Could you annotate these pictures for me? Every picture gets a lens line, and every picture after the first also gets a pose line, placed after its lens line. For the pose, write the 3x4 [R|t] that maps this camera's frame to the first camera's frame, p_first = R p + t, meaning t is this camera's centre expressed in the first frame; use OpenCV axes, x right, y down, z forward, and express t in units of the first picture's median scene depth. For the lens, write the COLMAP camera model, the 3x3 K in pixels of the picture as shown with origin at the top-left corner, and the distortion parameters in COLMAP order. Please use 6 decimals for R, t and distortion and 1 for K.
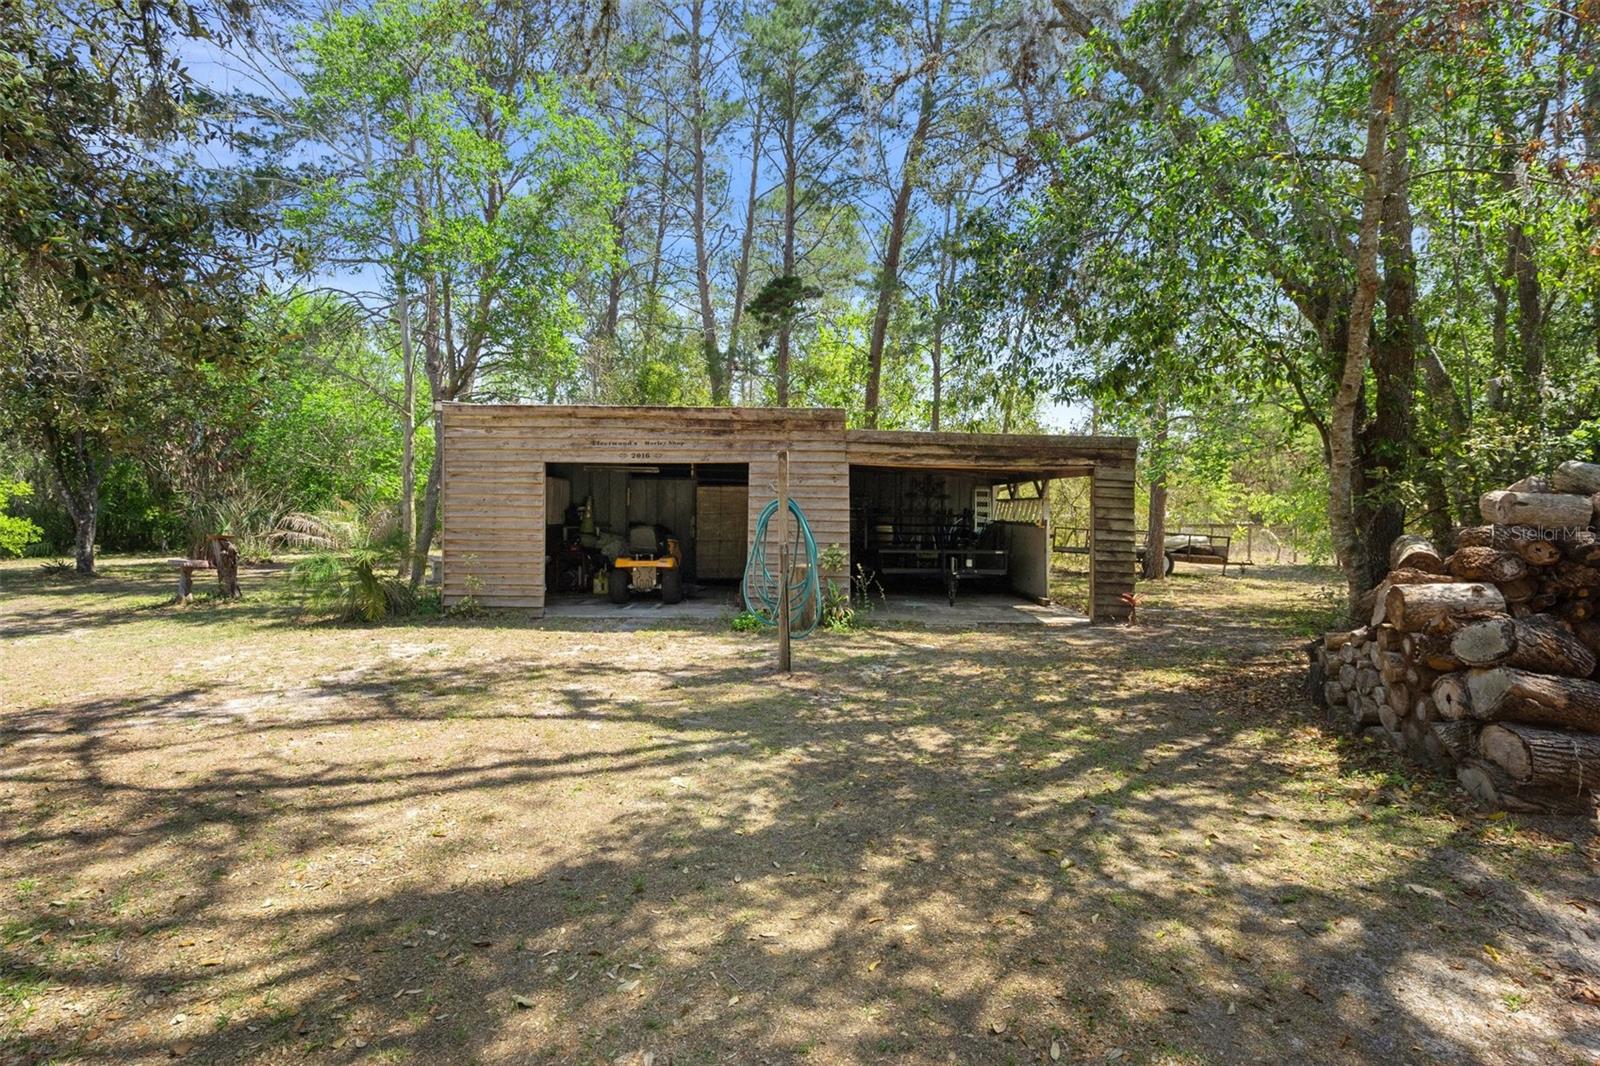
lens RADIAL K [[806.7, 0, 803.5], [0, 806.7, 525.3], [0, 0, 1]] dist [-0.017064, 0.000438]
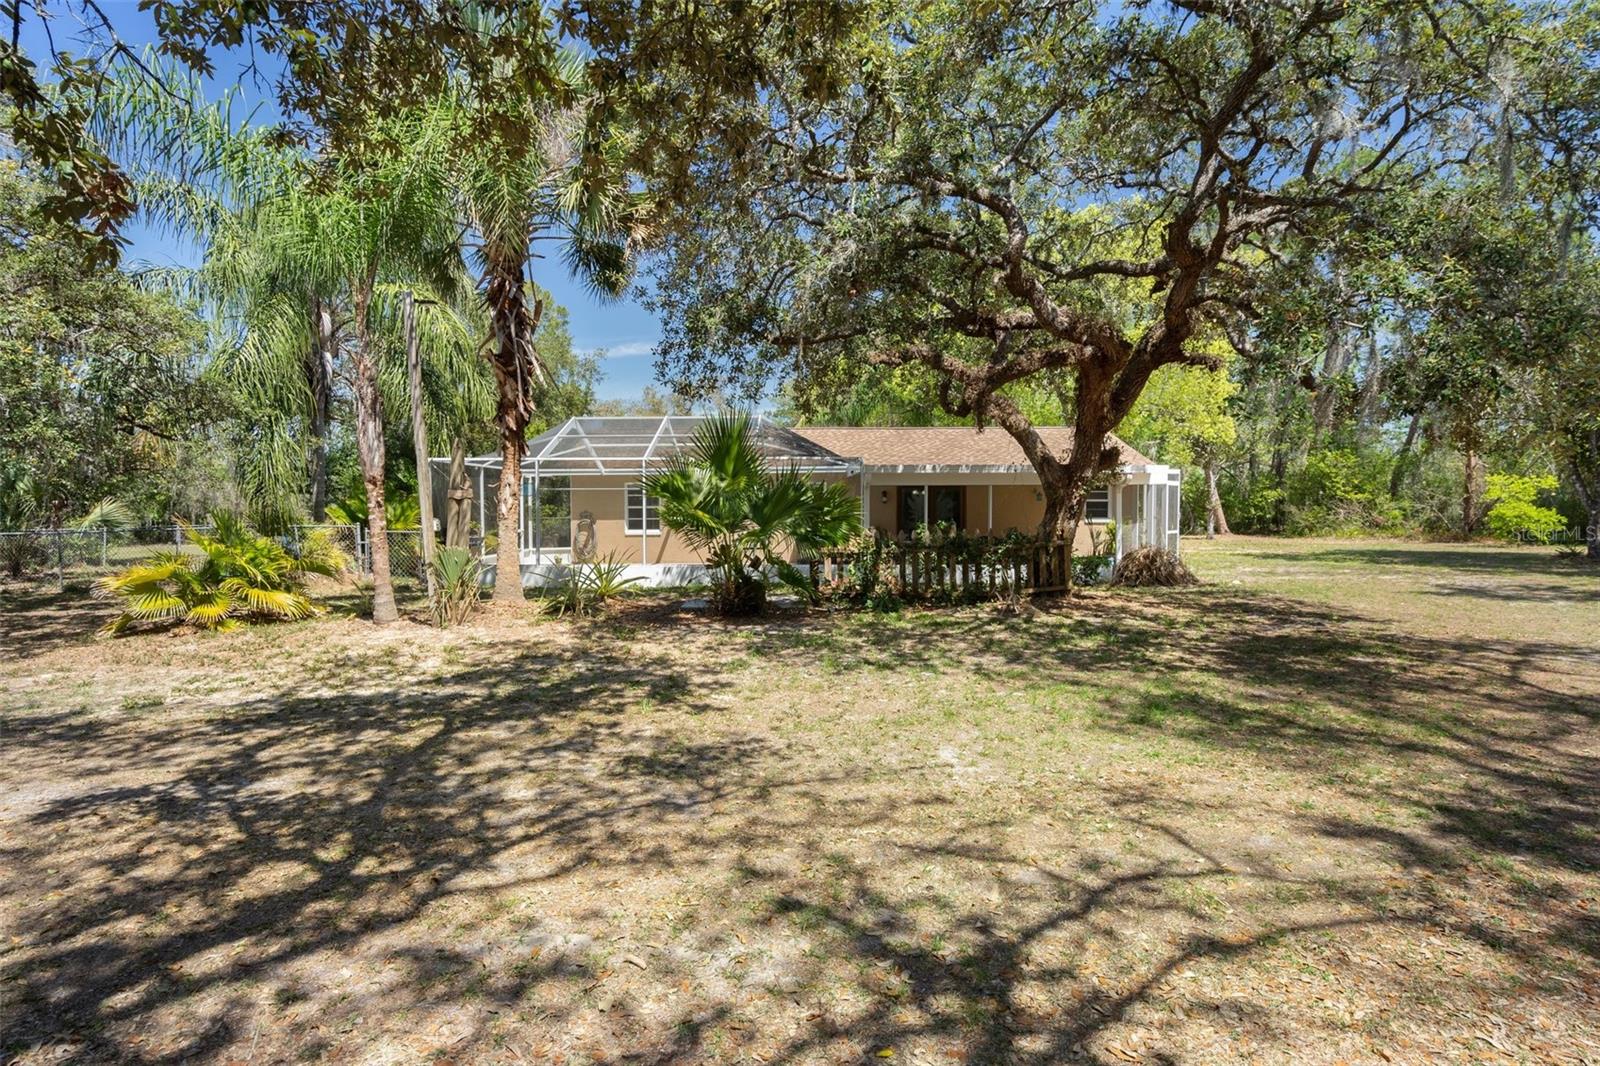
lens RADIAL K [[806.7, 0, 801.1], [0, 806.7, 527.5], [0, 0, 1]] dist [-0.017064, 0.000438]
pose [[0.023349, 0.024860, -0.999418, 0.240535], [-0.010735, 0.999639, 0.024615, 0.001920], [0.999670, 0.010154, 0.023608, -0.167136]]
